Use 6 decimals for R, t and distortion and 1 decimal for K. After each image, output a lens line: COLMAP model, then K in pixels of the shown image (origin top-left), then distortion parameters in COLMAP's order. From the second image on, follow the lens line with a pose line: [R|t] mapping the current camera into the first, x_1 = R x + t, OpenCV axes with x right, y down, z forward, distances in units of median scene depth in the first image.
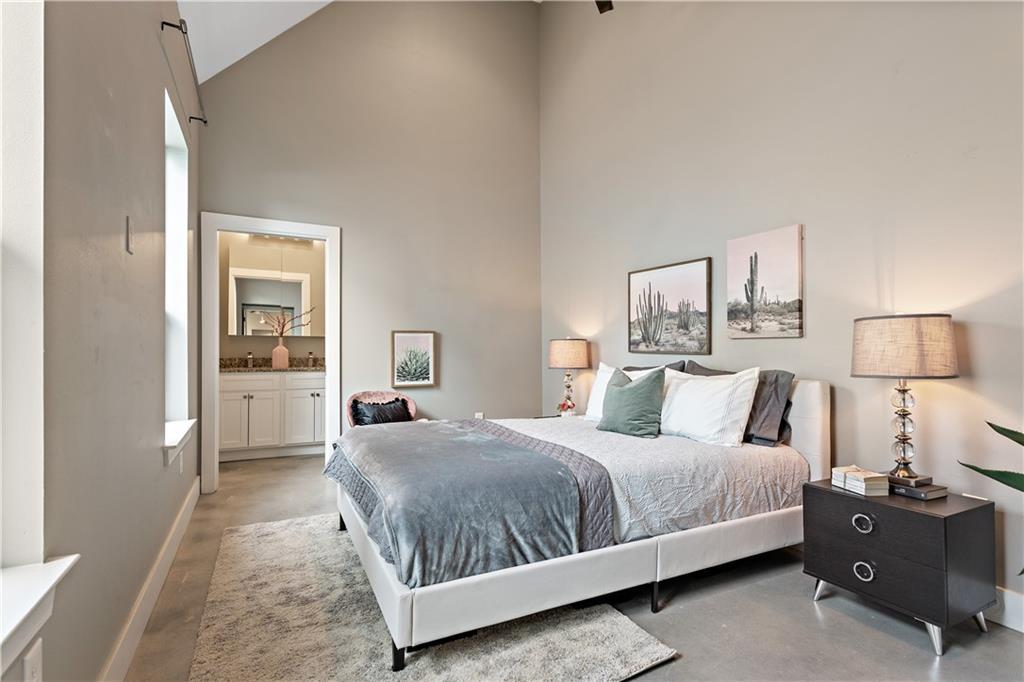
lens RADIAL K [[489.8, 0, 513.1], [0, 489.8, 341.9], [0, 0, 1]] dist [0.001918, 0.000114]
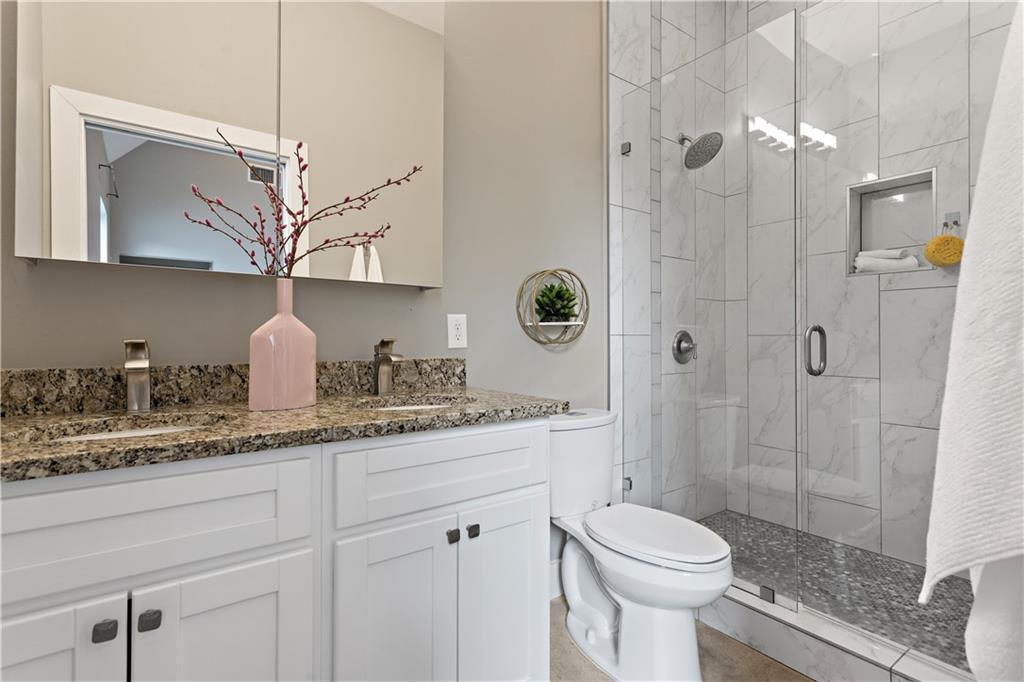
lens RADIAL K [[489.8, 0, 513.1], [0, 489.8, 341.9], [0, 0, 1]] dist [0.001918, 0.000114]
pose [[0.987002, 0.002142, 0.160694, -0.407644], [-0.005019, 0.999834, 0.017503, 0.016508], [-0.160630, -0.018082, 0.986849, 0.759366]]
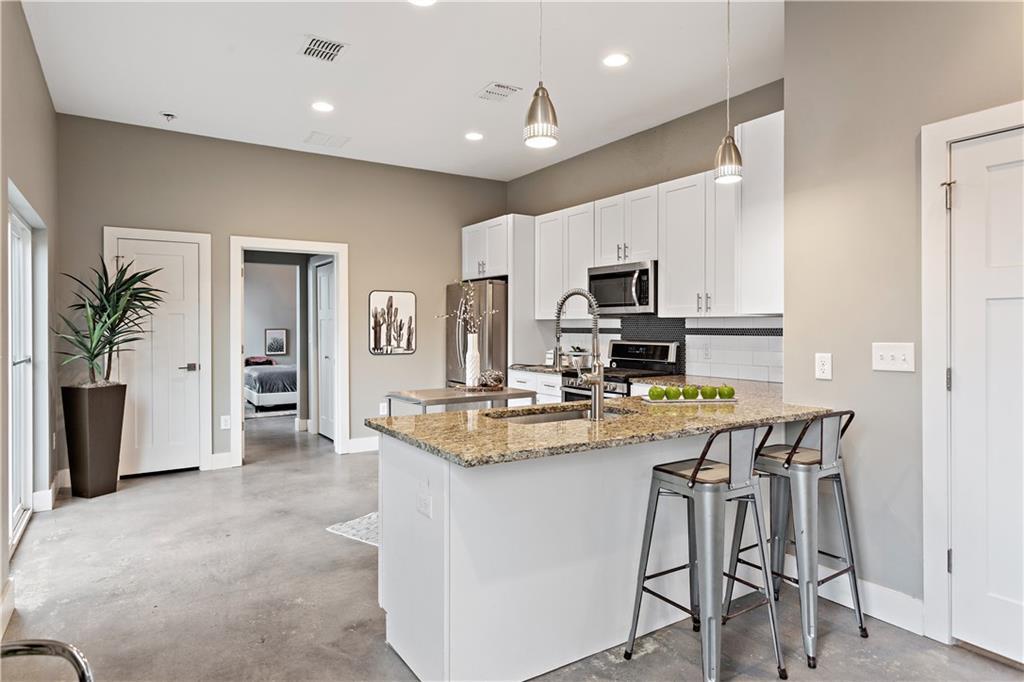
lens RADIAL K [[591.0, 0, 512.0], [0, 591.0, 341.0], [0, 0, 1]] dist [-0.020154, -0.000351]
pose [[0.995010, -0.000561, 0.099776, 0.635935], [-0.003419, 0.999205, 0.039711, -0.083753], [-0.099719, -0.039854, 0.994217, -1.866752]]
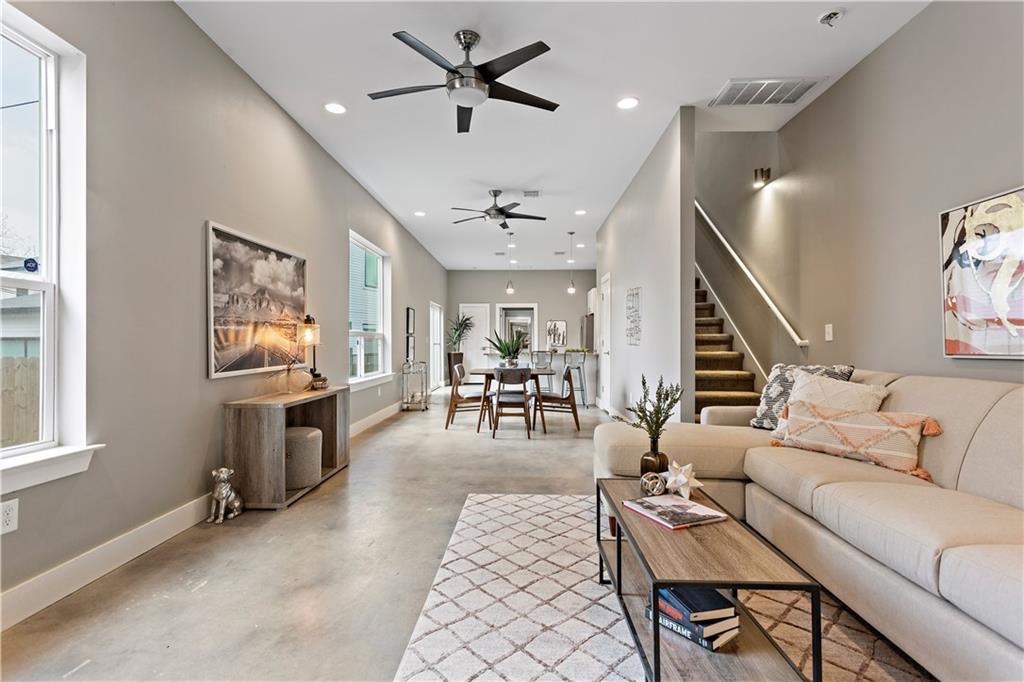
lens RADIAL K [[488.7, 0, 505.1], [0, 488.7, 346.5], [0, 0, 1]] dist [0.001386, 0.000334]
pose [[0.869626, 0.007140, -0.493660, 1.757205], [0.003407, 0.999785, 0.020463, -0.051938], [0.493700, -0.019477, 0.869414, -3.206542]]
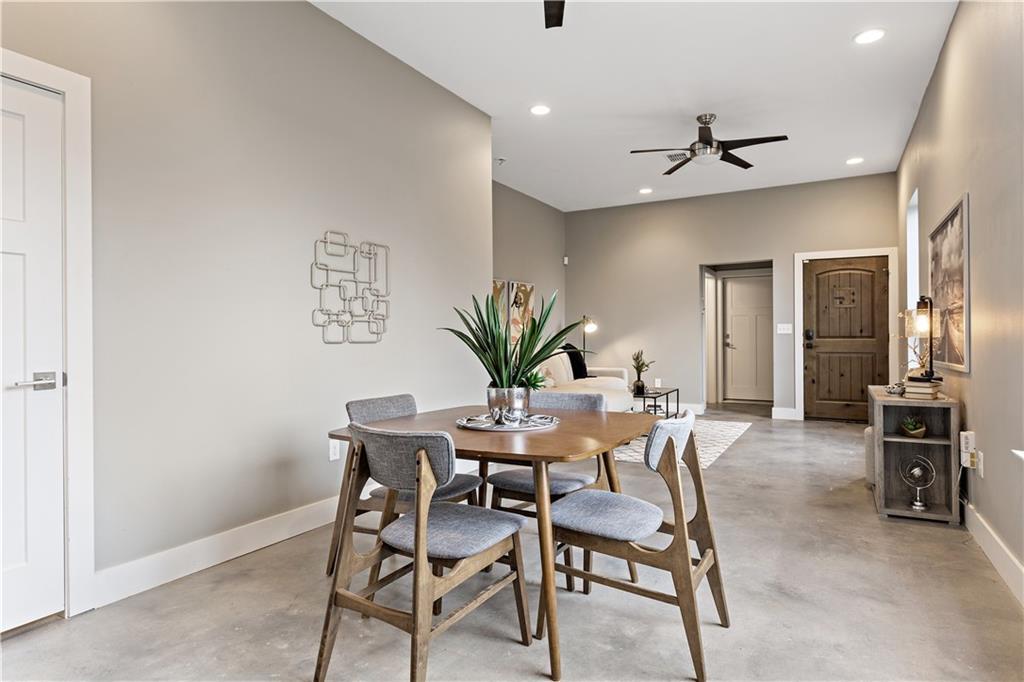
lens RADIAL K [[591.0, 0, 512.0], [0, 591.0, 341.0], [0, 0, 1]] dist [-0.020154, -0.000351]
pose [[-0.552551, 0.005043, 0.833464, 0.489622], [-0.000961, 0.999977, -0.006687, -0.023299], [-0.833478, -0.004496, -0.552534, -1.494218]]
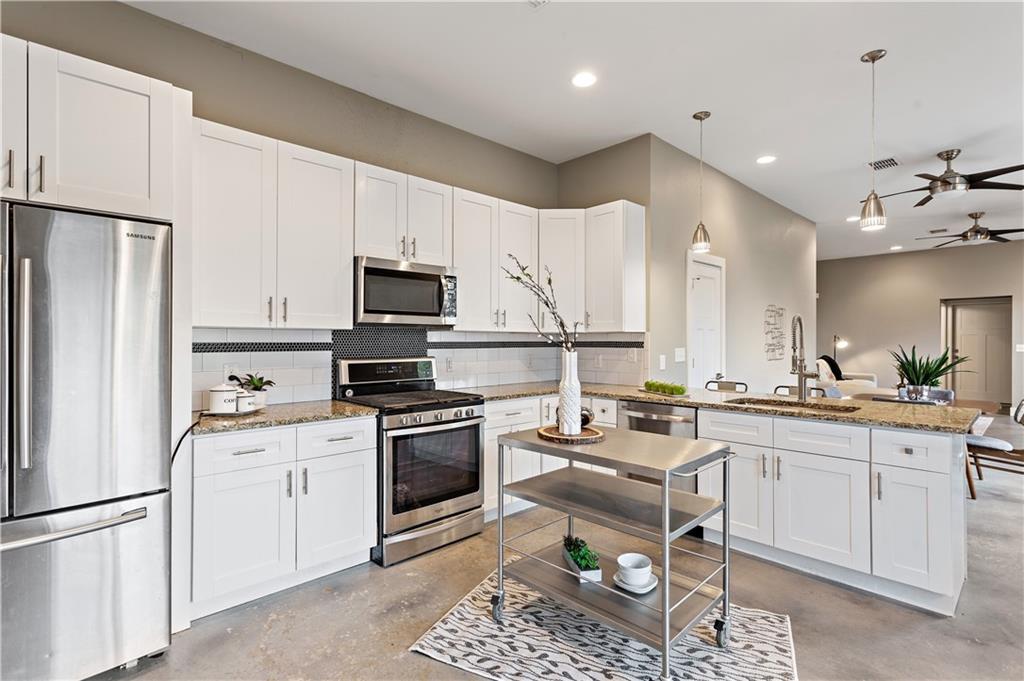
lens RADIAL K [[497.2, 0, 502.5], [0, 497.2, 337.2], [0, 0, 1]] dist [-0.001553, -0.000130]
pose [[-0.267074, 0.008692, 0.963637, 0.151285], [-0.014493, 0.999810, -0.013035, -0.062298], [-0.963567, -0.017447, -0.266897, -0.598306]]
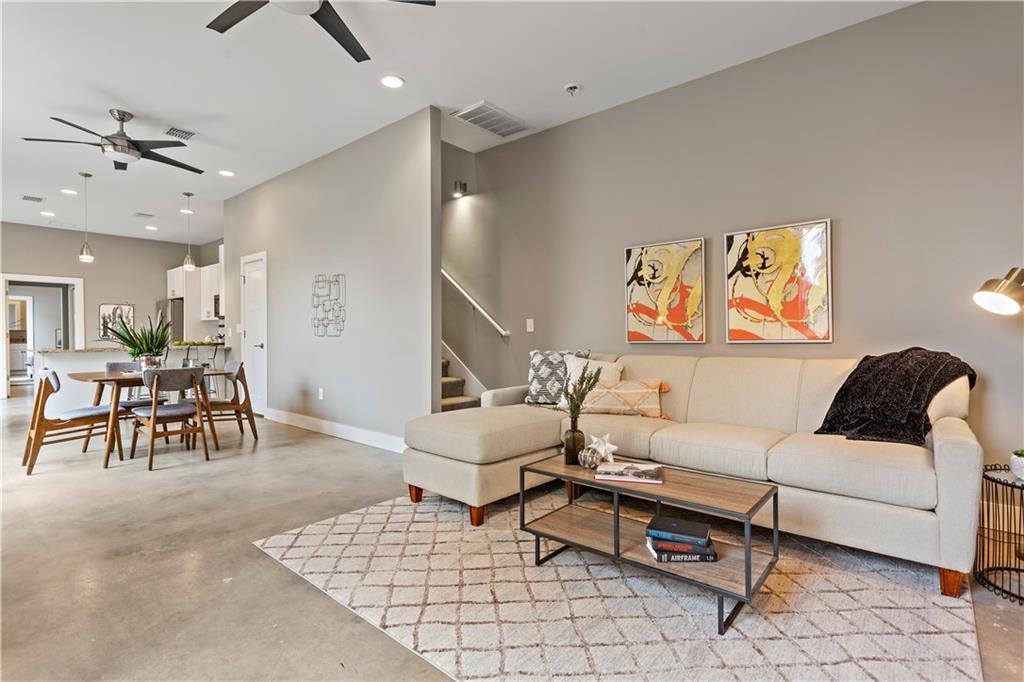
lens RADIAL K [[489.8, 0, 513.1], [0, 489.8, 341.9], [0, 0, 1]] dist [0.001918, 0.000114]
pose [[0.925071, -0.003445, 0.379779, 1.344569], [-0.007202, 0.999620, 0.026611, -0.048938], [-0.379727, -0.027352, 0.924694, -3.189953]]
